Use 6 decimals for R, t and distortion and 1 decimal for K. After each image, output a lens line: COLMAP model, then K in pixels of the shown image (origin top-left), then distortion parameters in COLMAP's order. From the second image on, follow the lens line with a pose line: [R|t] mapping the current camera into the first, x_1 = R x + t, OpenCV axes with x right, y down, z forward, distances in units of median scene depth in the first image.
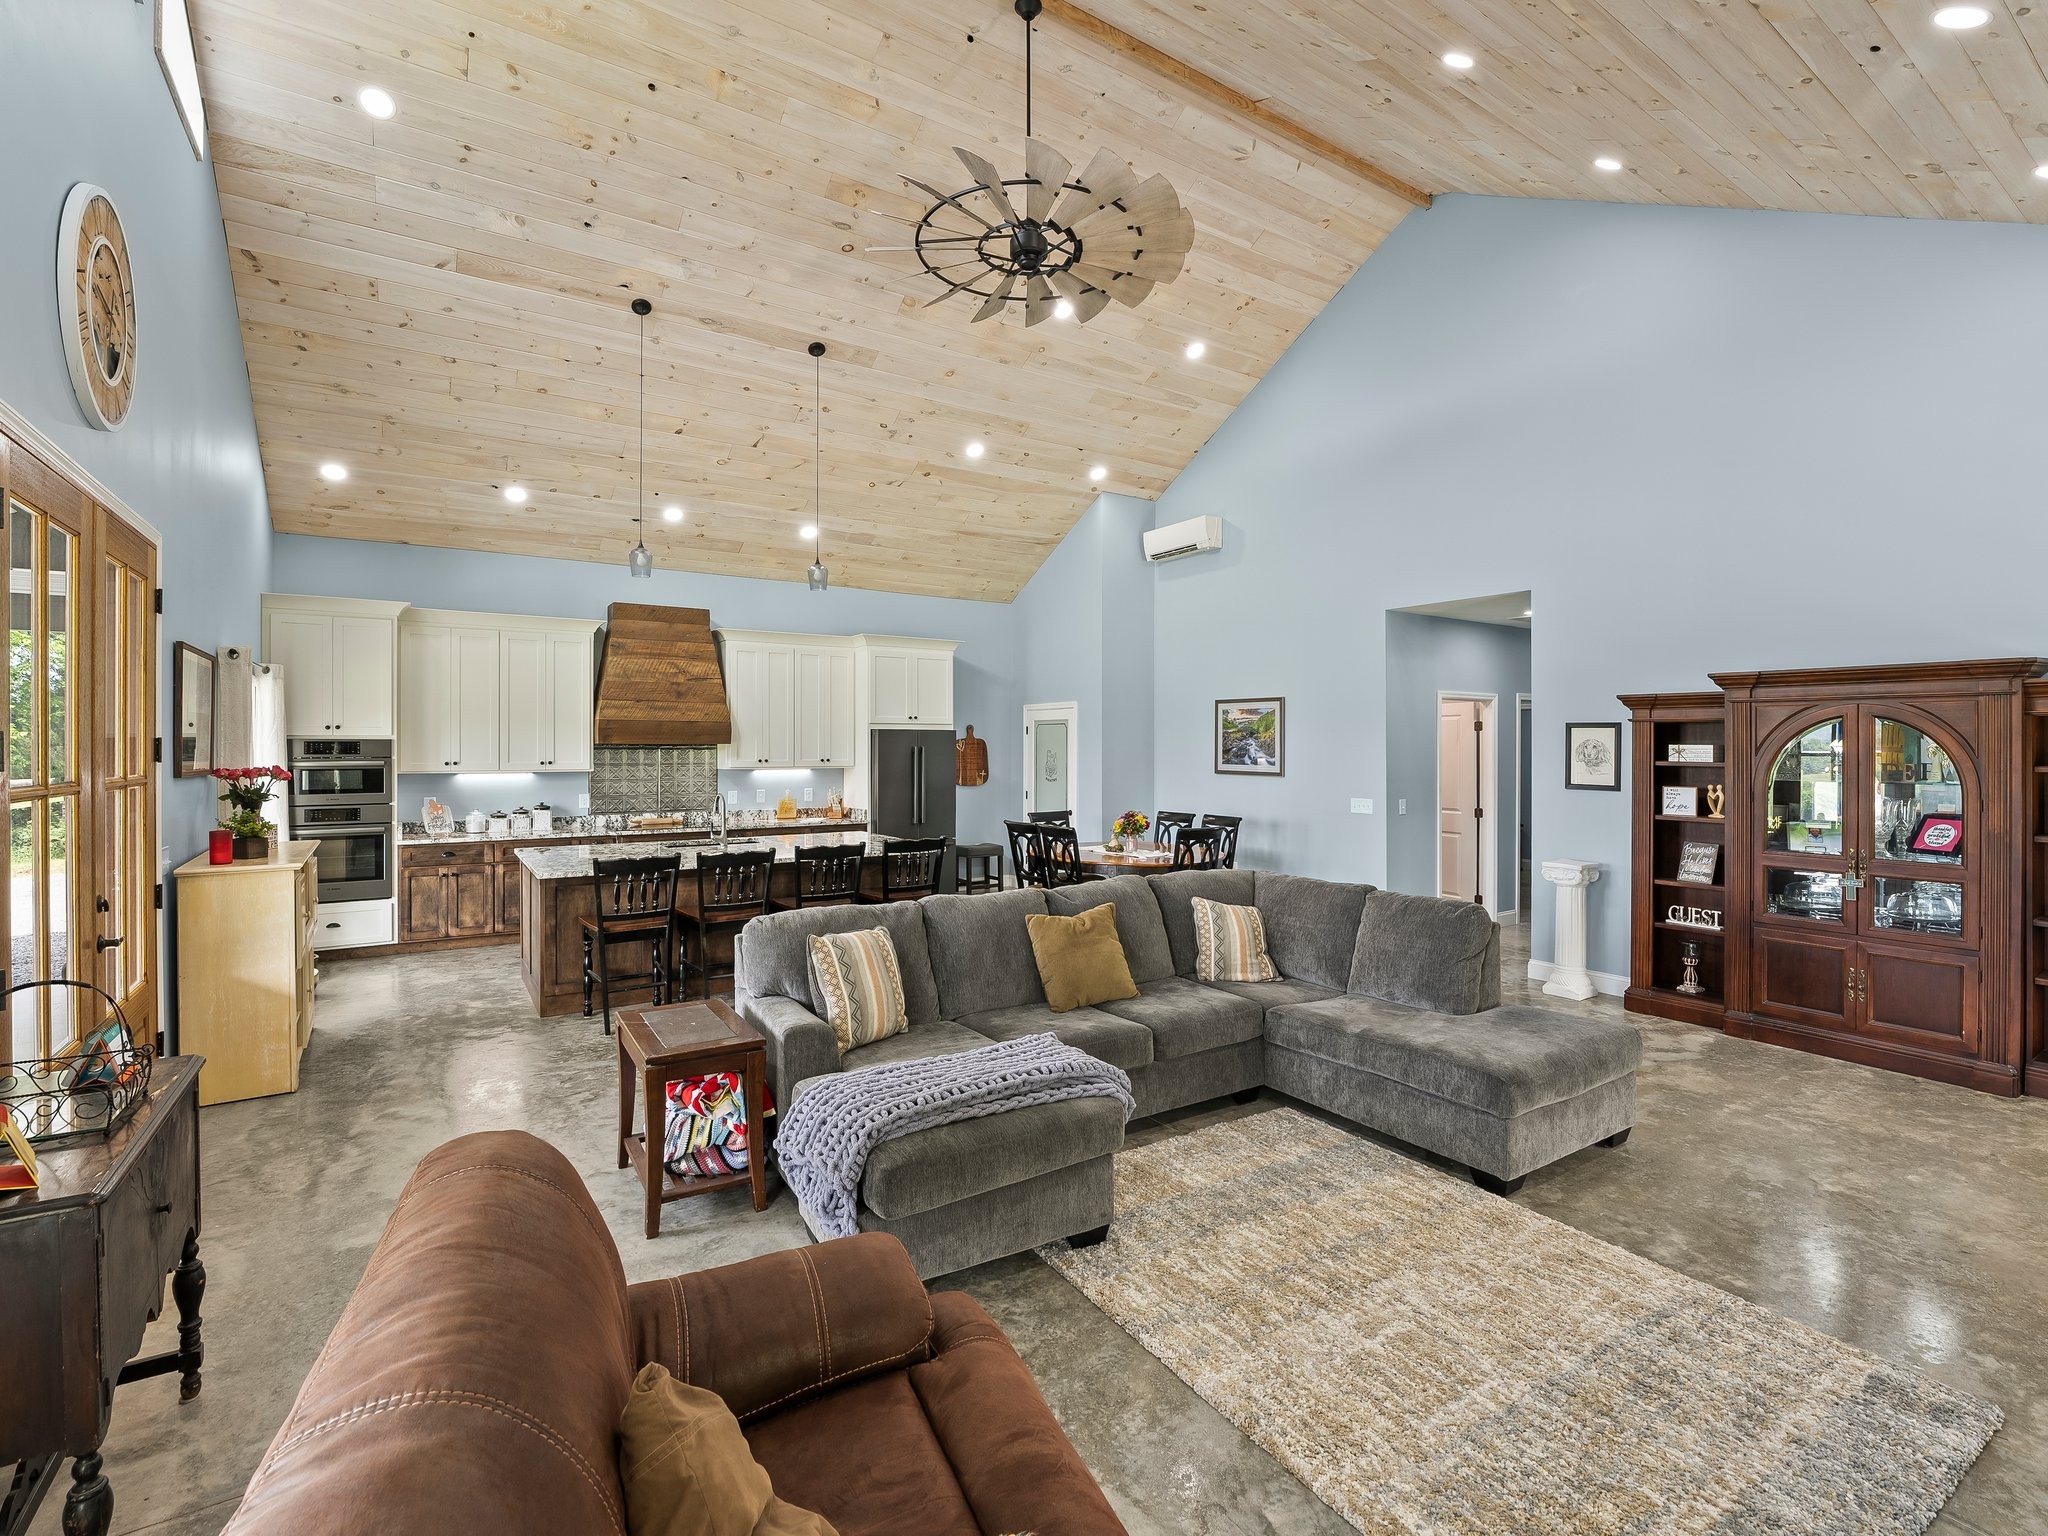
lens RADIAL K [[938.1, 0, 1034.3], [0, 938.1, 746.0], [0, 0, 1]] dist [-0.022508, 0.002843]
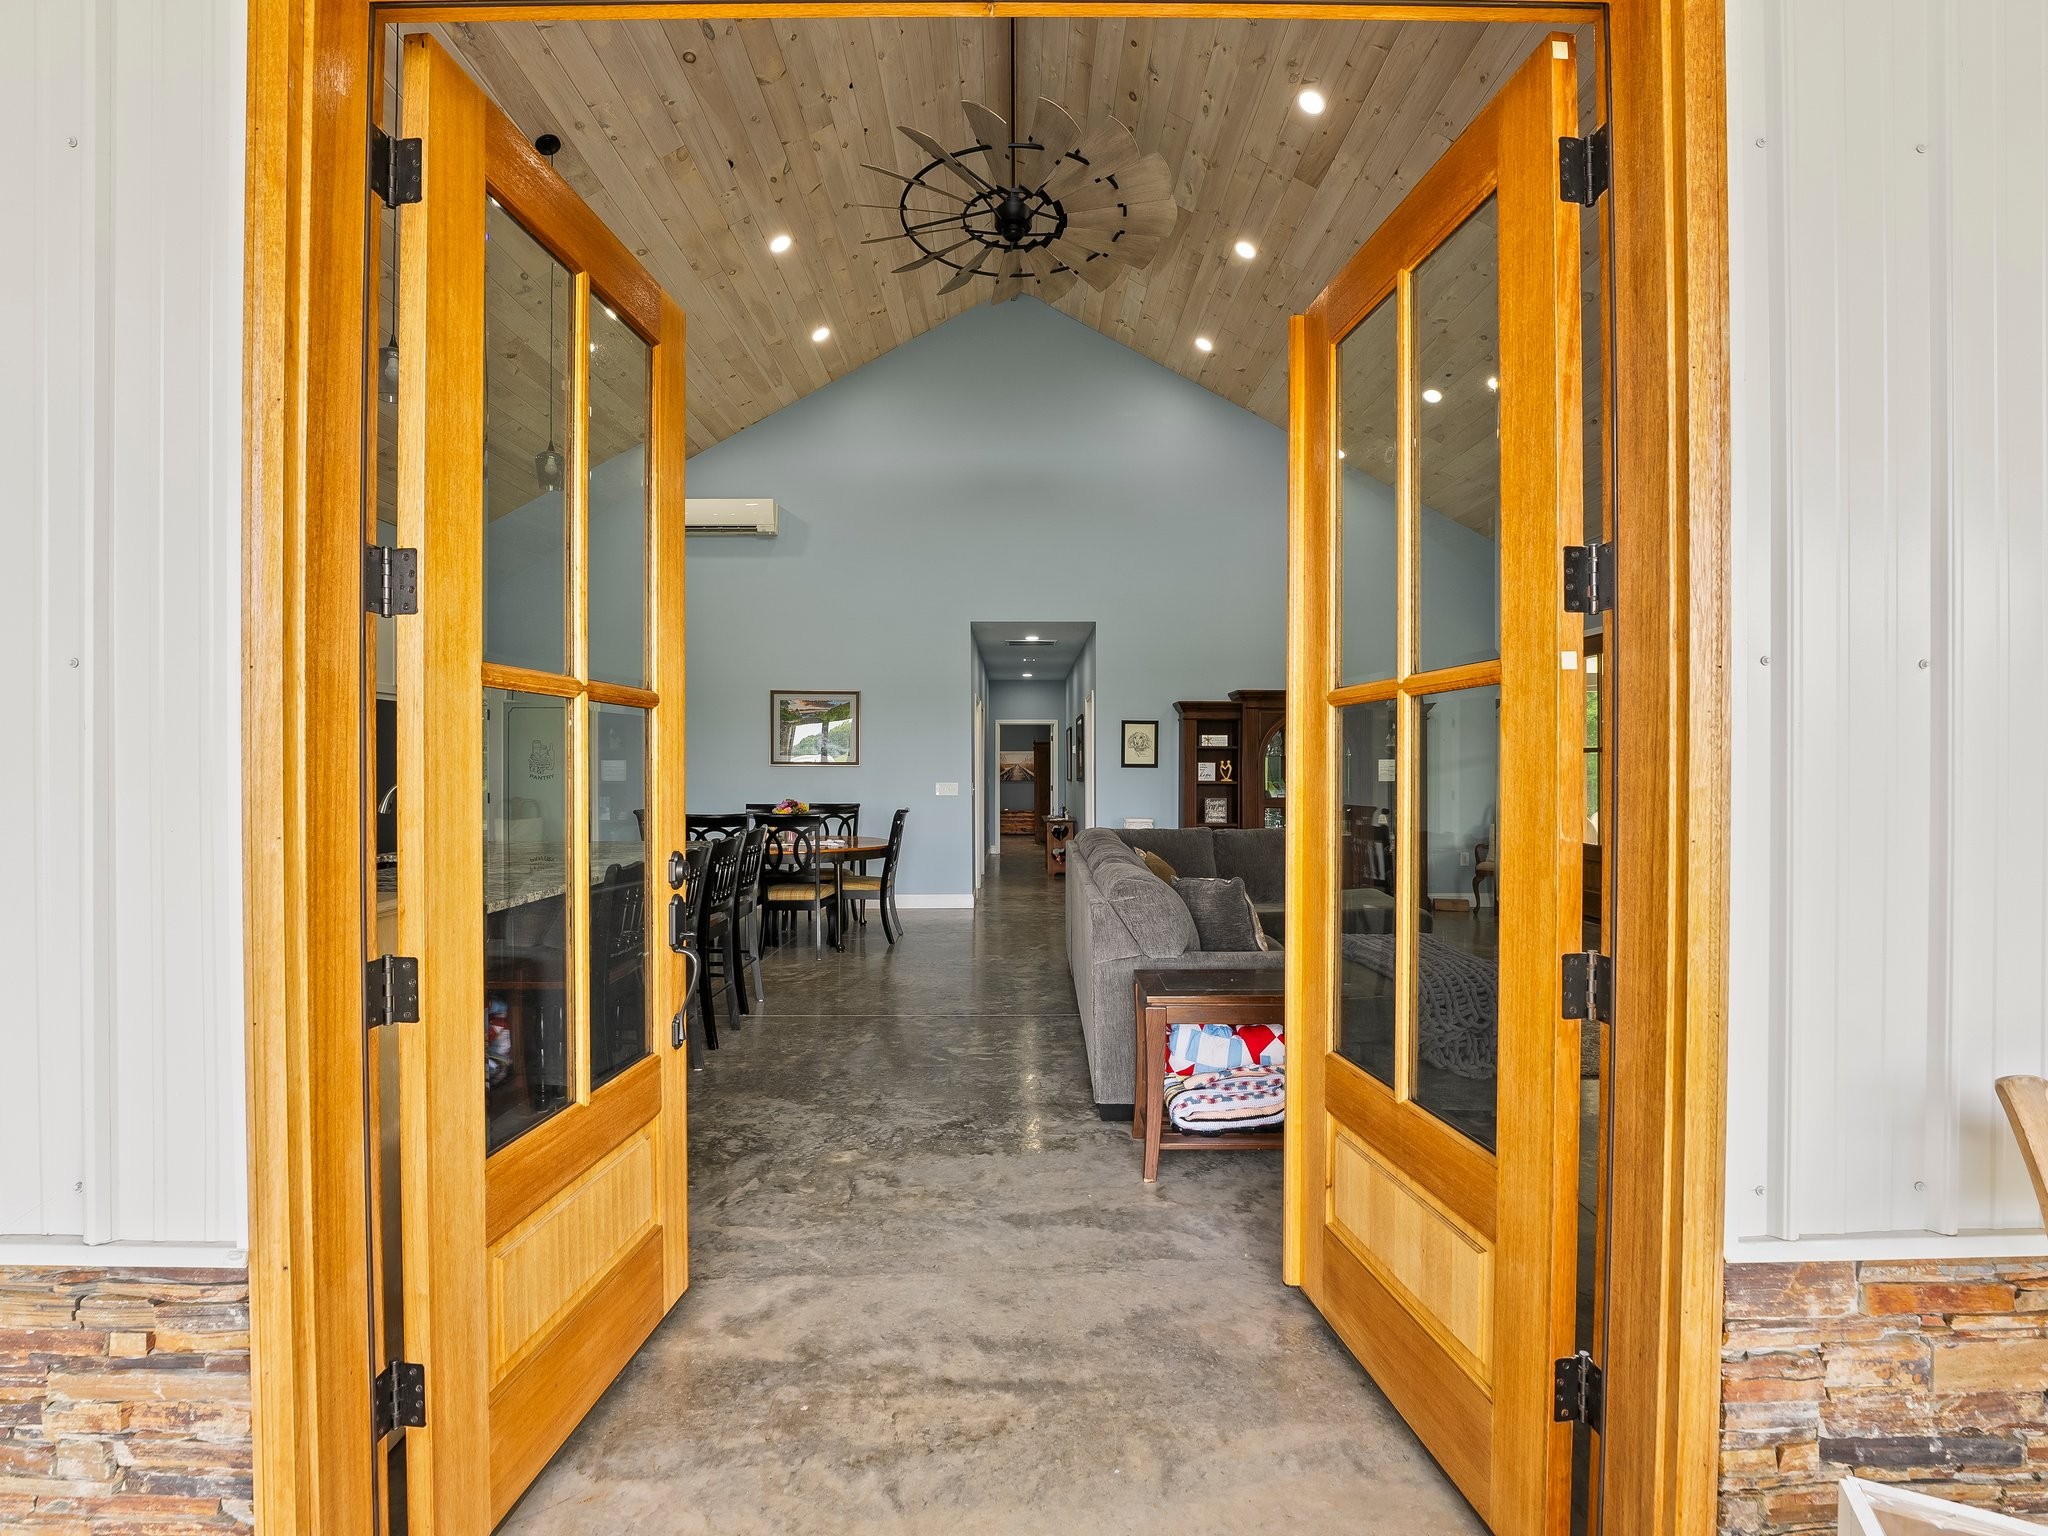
lens RADIAL K [[930.8, 0, 1012.4], [0, 930.8, 770.1], [0, 0, 1]] dist [-0.015982, -0.000354]
pose [[0.553565, -0.002781, 0.832801, -0.541510], [0.000939, 0.999996, 0.002715, 0.036697], [-0.832805, -0.000721, 0.553565, 0.288833]]
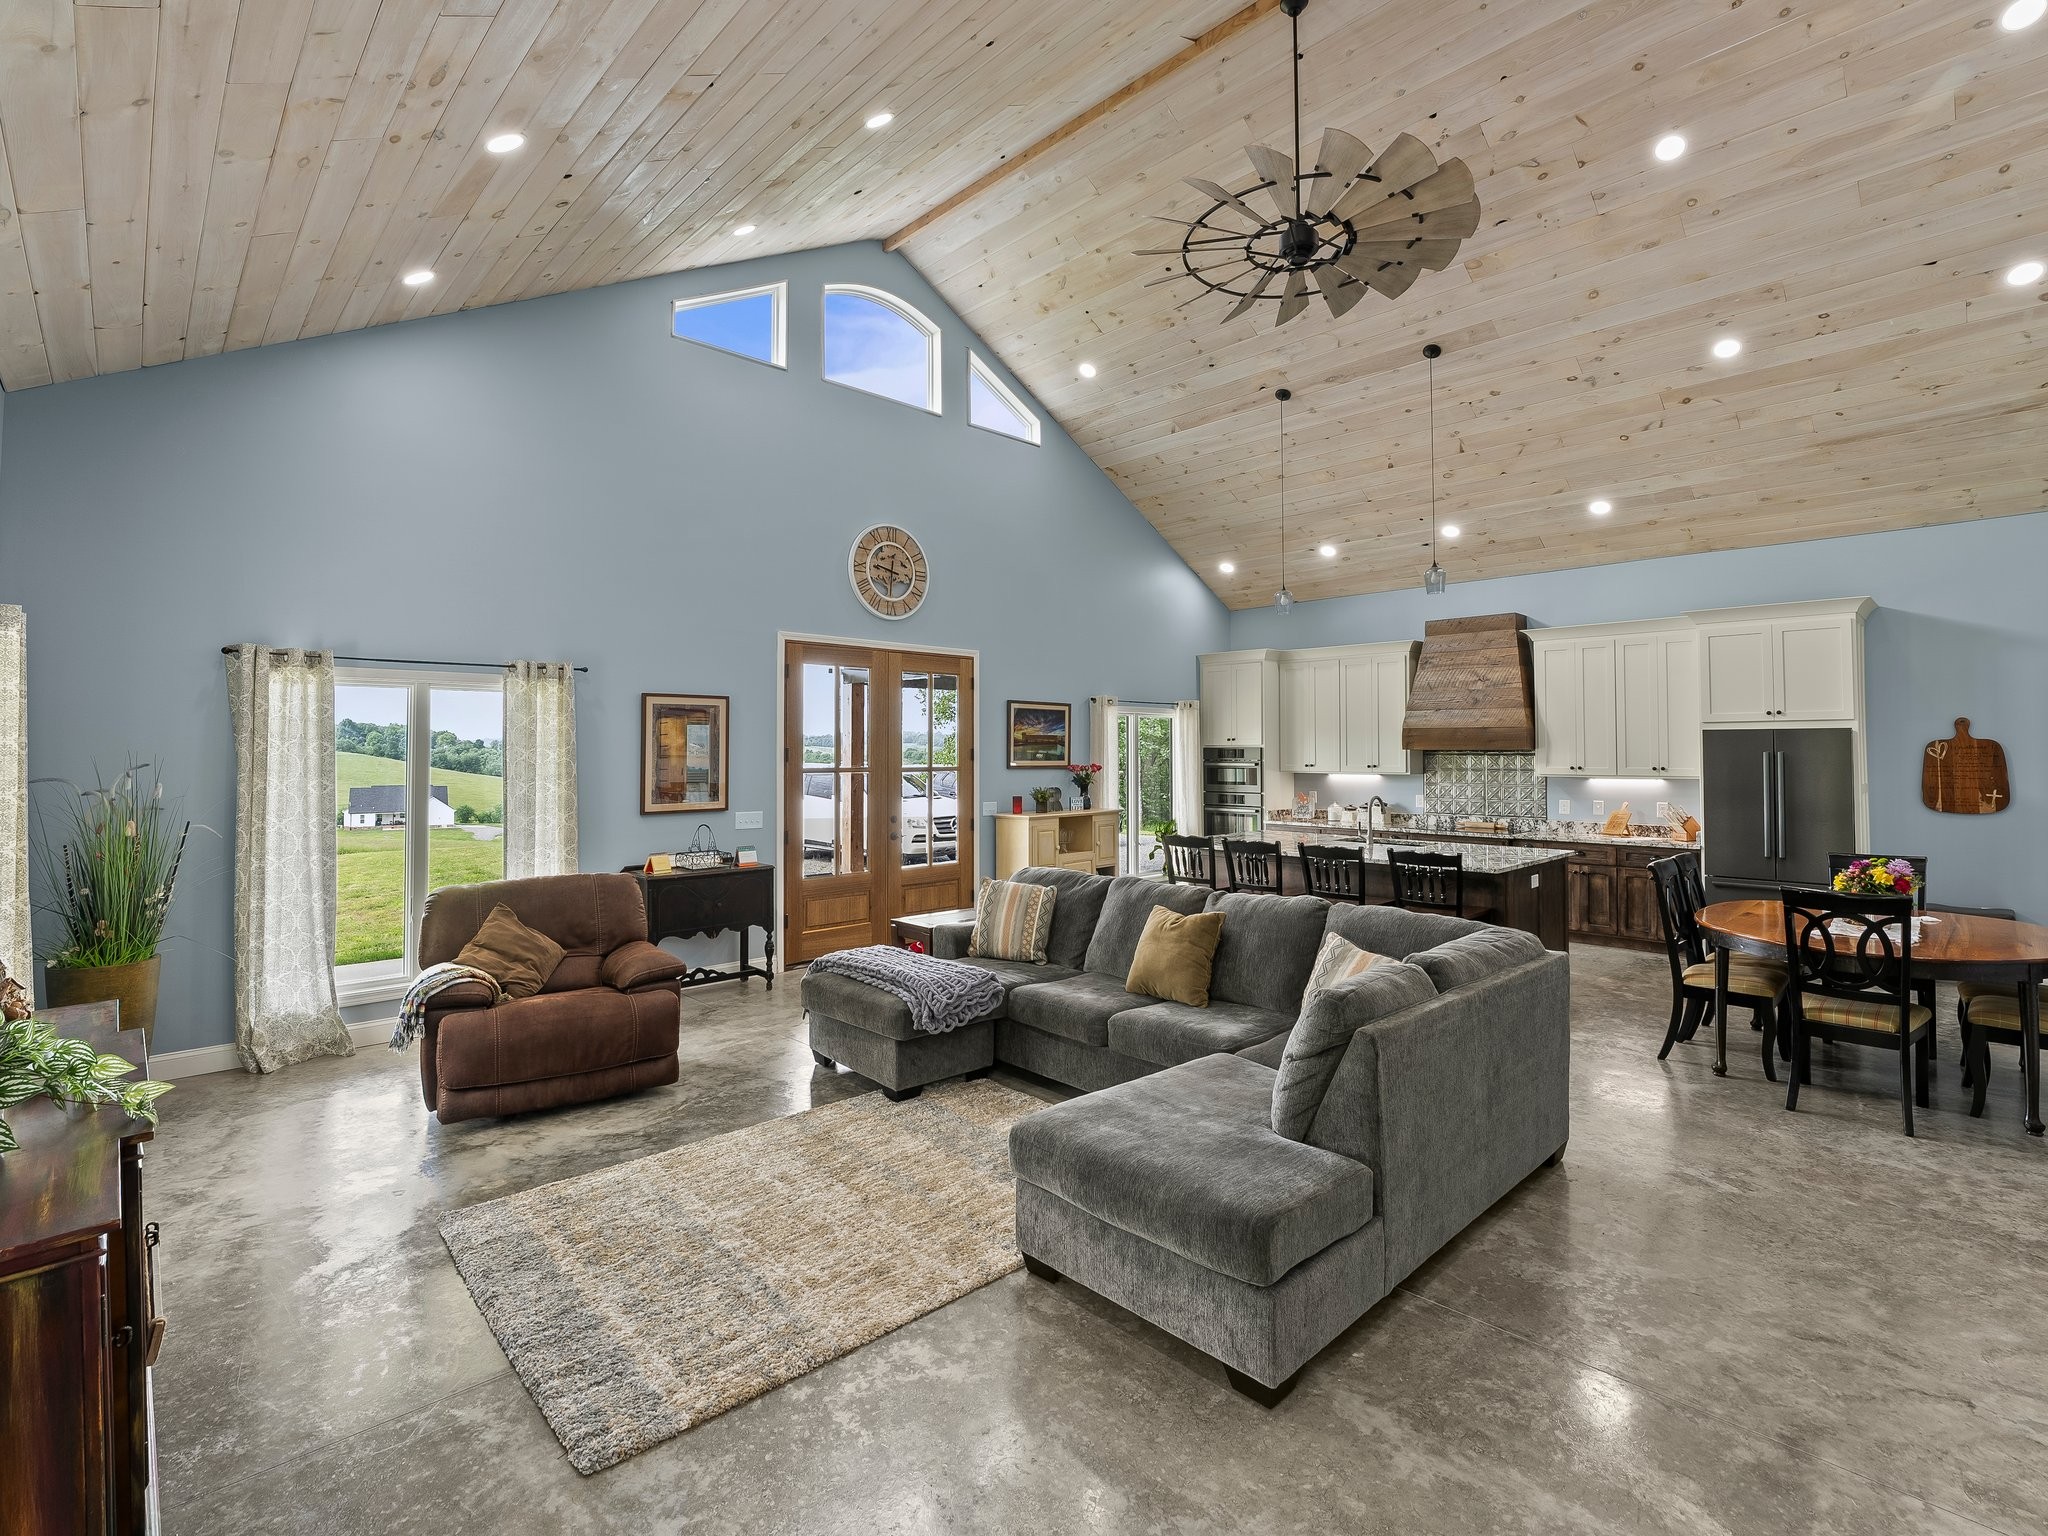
lens RADIAL K [[938.1, 0, 1031.3], [0, 938.1, 727.9], [0, 0, 1]] dist [-0.022508, 0.002843]
pose [[0.189769, -0.025959, -0.981486, 0.567326], [0.000628, 0.999653, -0.026318, 0.000536], [0.981829, 0.004378, 0.189719, 0.347025]]
